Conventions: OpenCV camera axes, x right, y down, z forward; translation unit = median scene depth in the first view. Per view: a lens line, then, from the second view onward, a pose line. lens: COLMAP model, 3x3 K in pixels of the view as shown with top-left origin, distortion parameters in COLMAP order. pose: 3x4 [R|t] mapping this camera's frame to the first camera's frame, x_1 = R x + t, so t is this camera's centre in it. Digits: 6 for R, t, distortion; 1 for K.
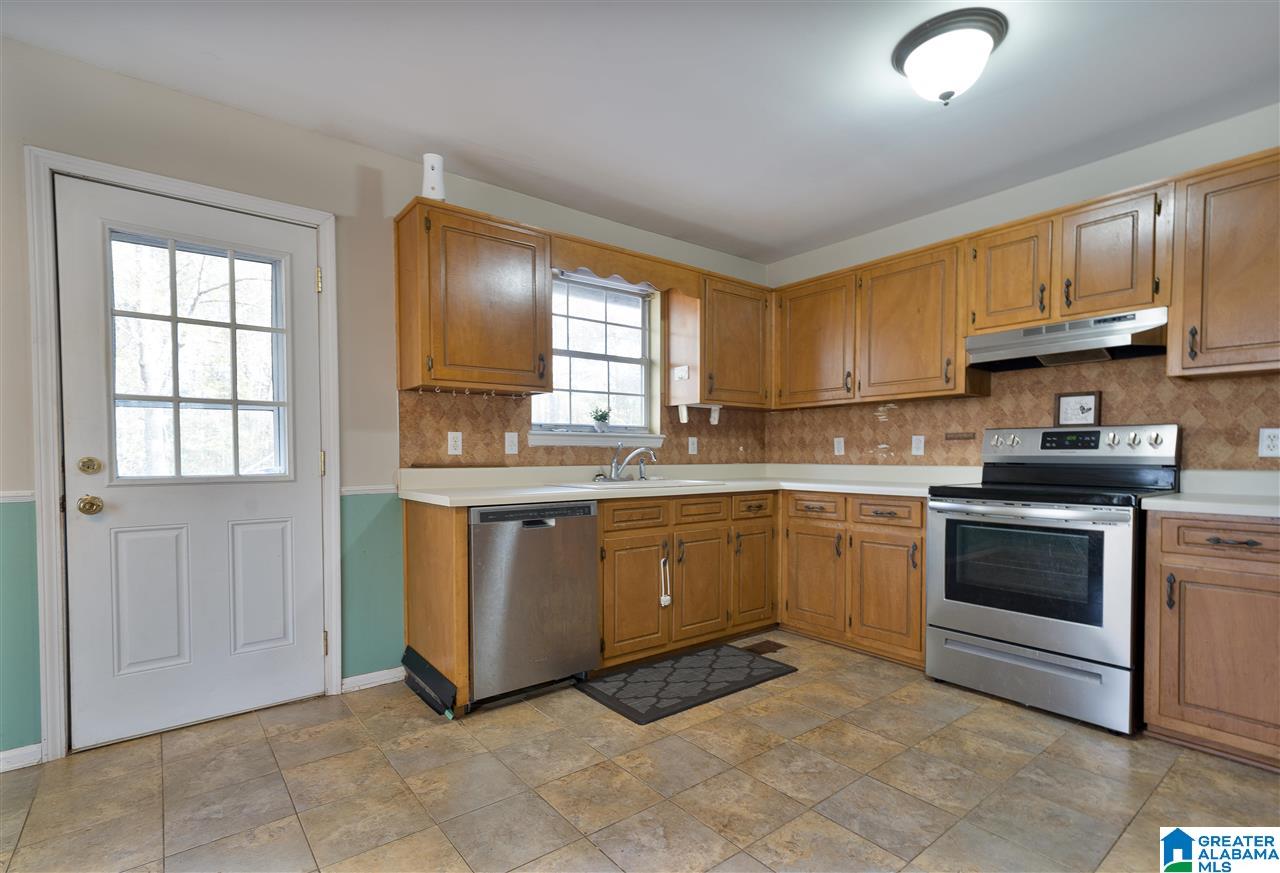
lens RADIAL K [[608.8, 0, 647.0], [0, 608.8, 470.1], [0, 0, 1]] dist [0.006350, 0.000437]
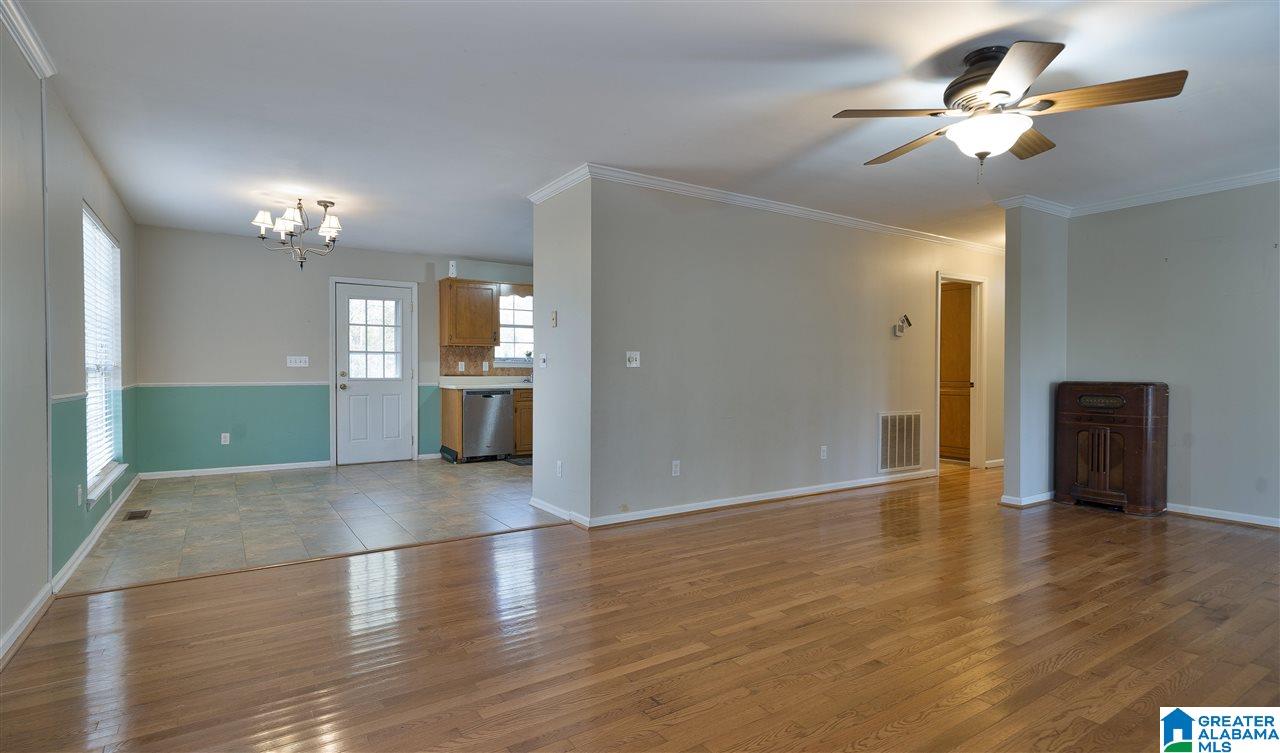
lens RADIAL K [[634.2, 0, 637.7], [0, 634.2, 381.9], [0, 0, 1]] dist [0.000064, -0.000010]
pose [[0.995036, 0.007721, -0.099220, 0.687822], [-0.008500, 0.999936, -0.007429, 0.033771], [0.099156, 0.008235, 0.995038, -1.573537]]
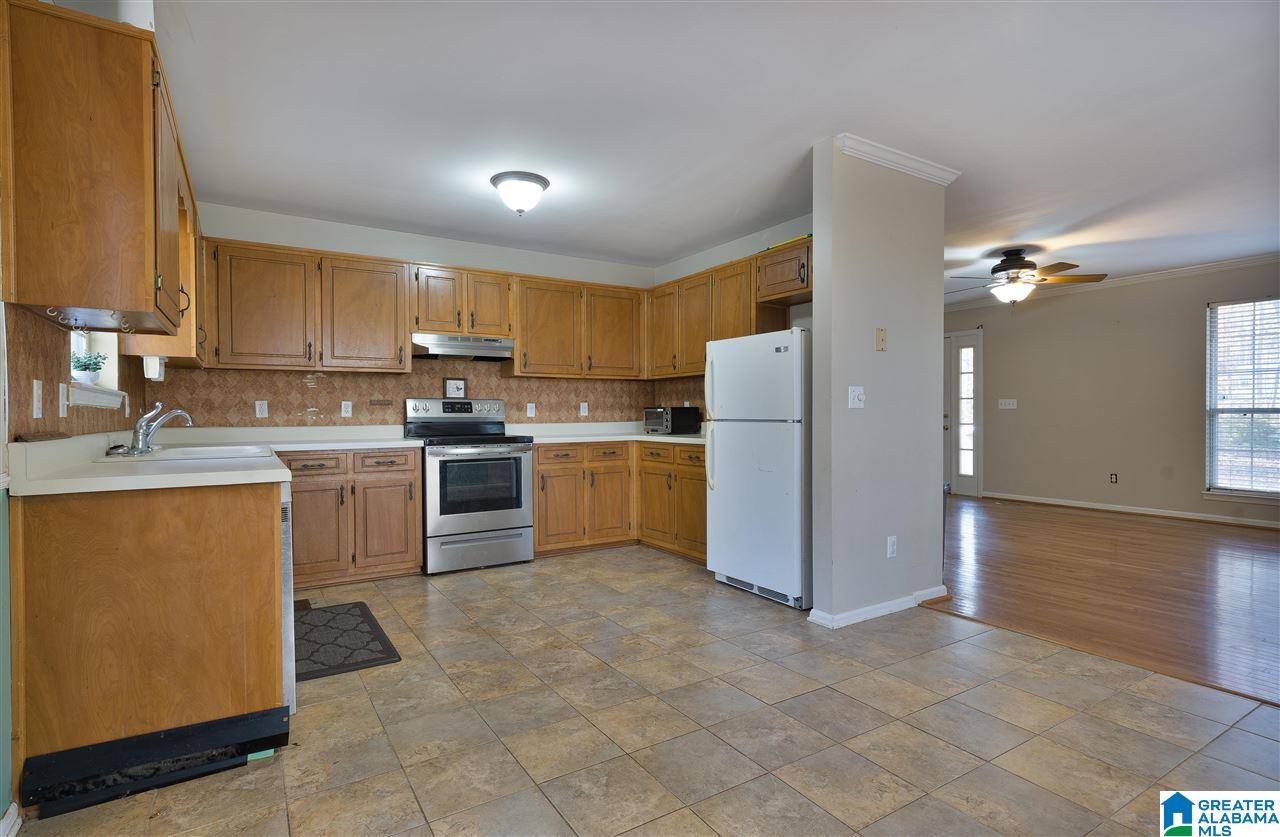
lens RADIAL K [[608.4, 0, 635.3], [0, 608.4, 414.3], [0, 0, 1]] dist [-0.001343, -0.000124]
pose [[0.105273, 0.000824, 0.994443, -0.893165], [0.029133, 0.999568, -0.003912, -0.010922], [-0.994017, 0.029383, 0.105204, 0.373437]]
